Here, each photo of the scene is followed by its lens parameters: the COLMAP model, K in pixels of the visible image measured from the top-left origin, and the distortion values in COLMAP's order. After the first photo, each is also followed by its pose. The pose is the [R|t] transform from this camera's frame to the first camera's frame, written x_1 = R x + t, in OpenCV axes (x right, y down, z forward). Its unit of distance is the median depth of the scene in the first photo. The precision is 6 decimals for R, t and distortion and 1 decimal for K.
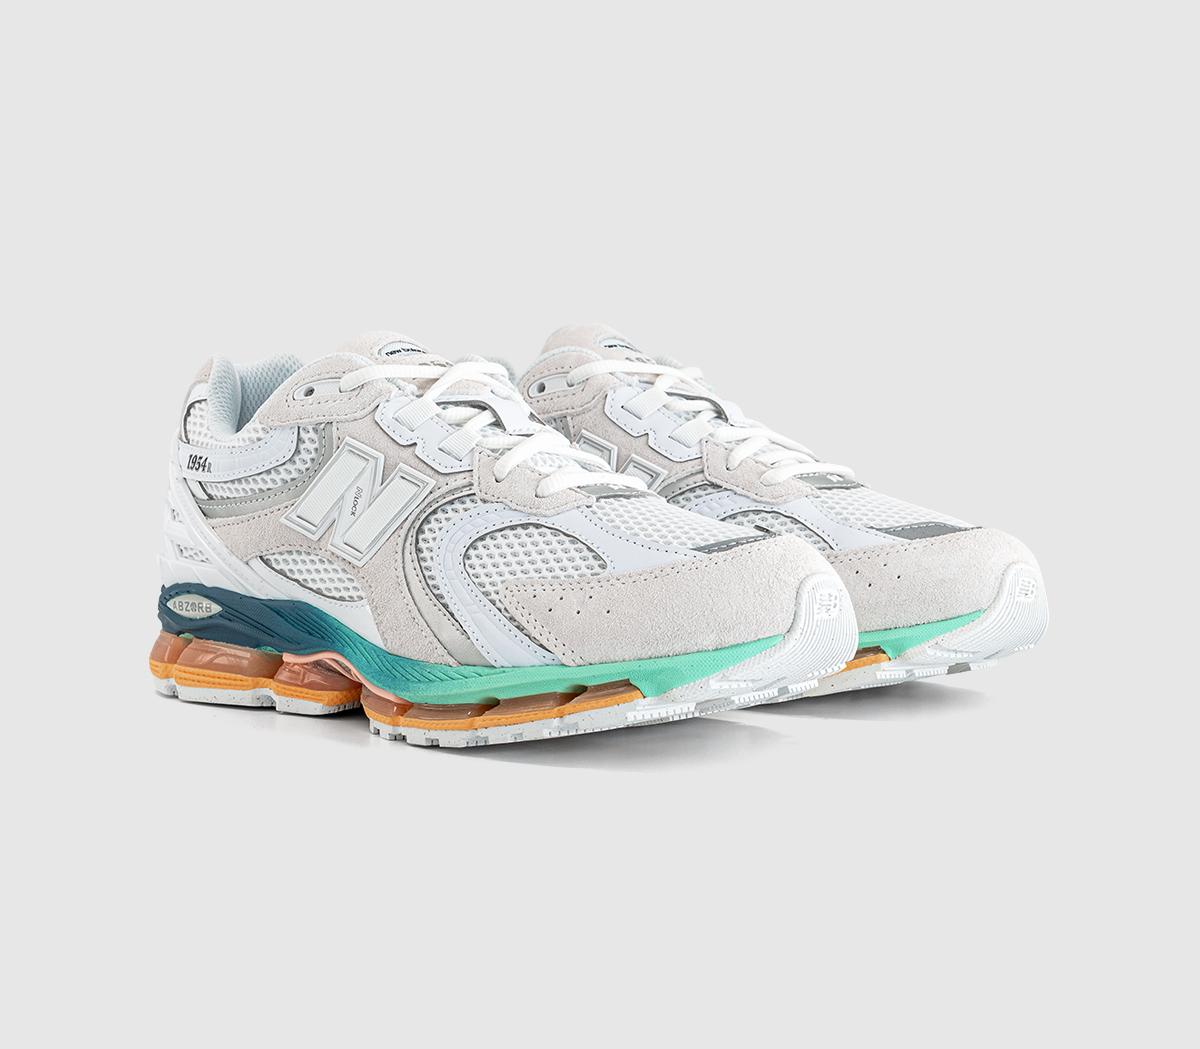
lens RADIAL K [[2026.3, 0, 621.4], [0, 2026.3, 442.6], [0, 0, 1]] dist [0.035017, 0.000000]
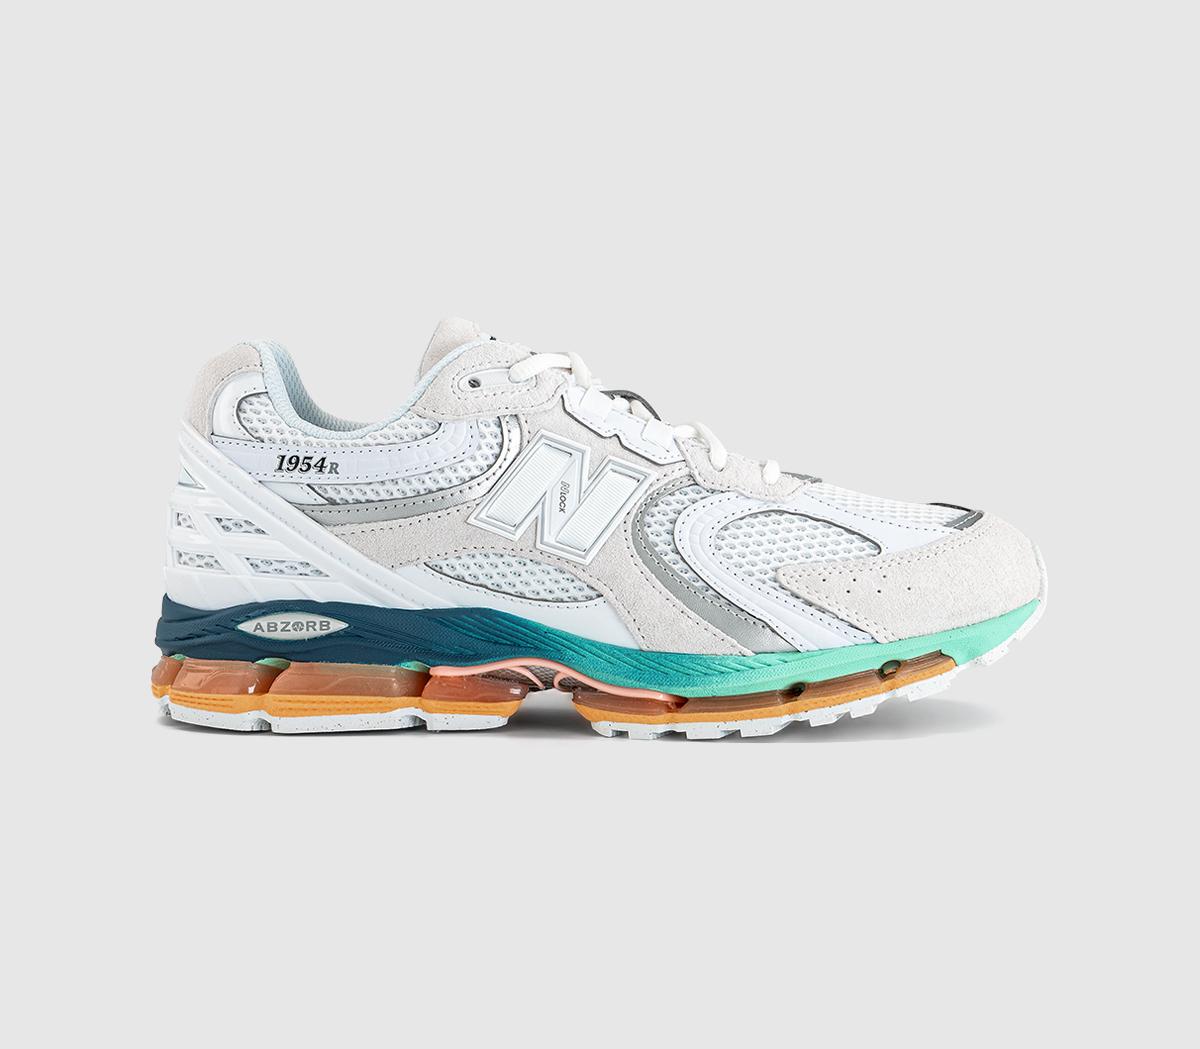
lens RADIAL K [[2026.3, 0, 532.9], [0, 2026.3, 423.6], [0, 0, 1]] dist [0.035017, 0.000000]
pose [[0.785767, -0.017846, 0.618265, -0.726909], [0.020539, 0.999785, 0.002755, -0.008571], [-0.618181, 0.010534, 0.785965, 0.257444]]
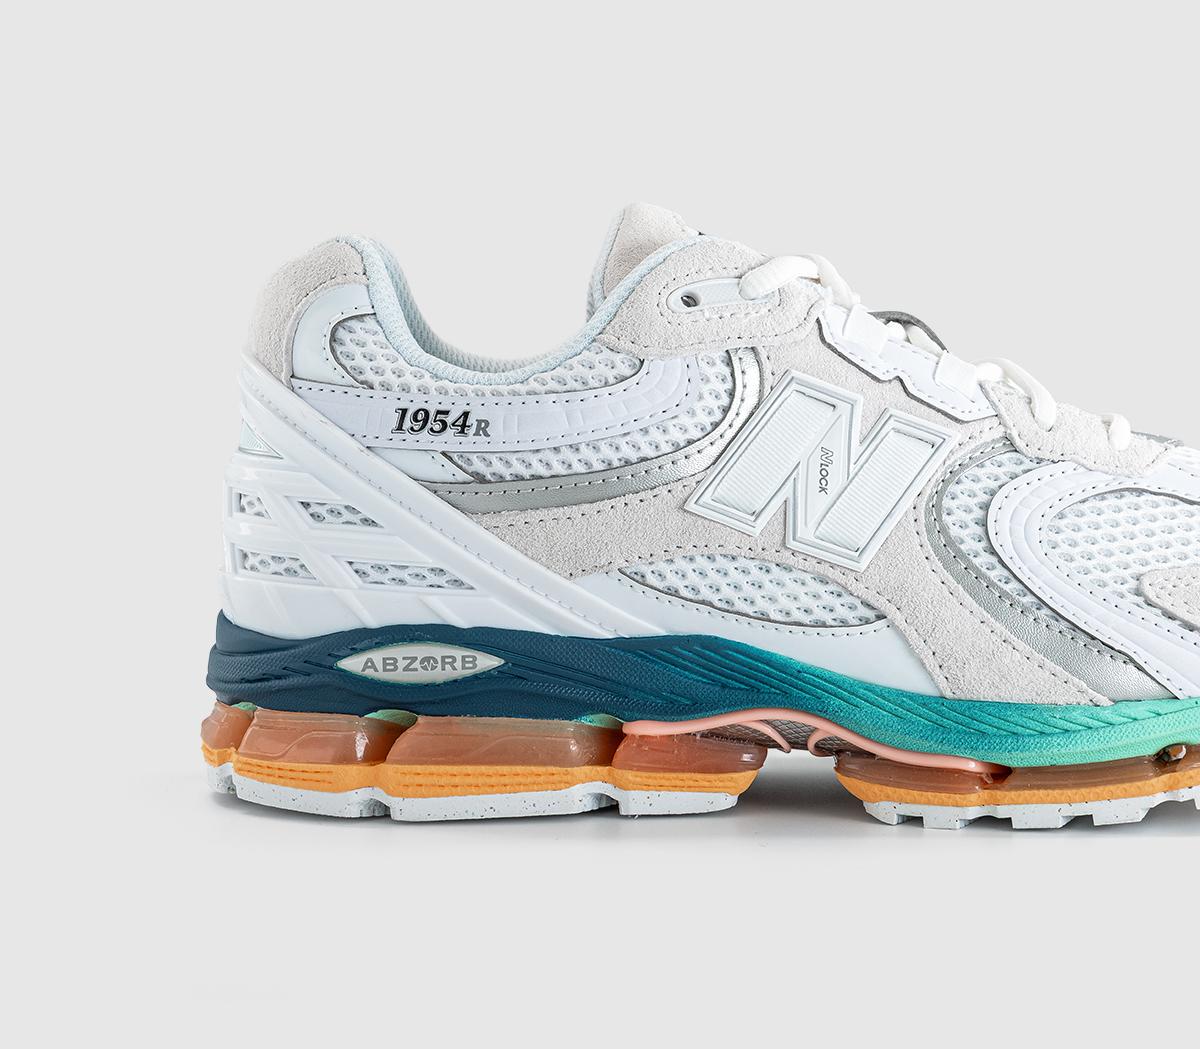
lens RADIAL K [[2374.6, 0, 607.9], [0, 2374.6, 524.4], [0, 0, 1]] dist [0.022109, 0.000000]
pose [[0.763139, -0.062755, 0.643180, -0.662822], [0.020908, 0.997150, 0.072484, -0.009915], [-0.645896, -0.041868, 0.762276, 0.468964]]
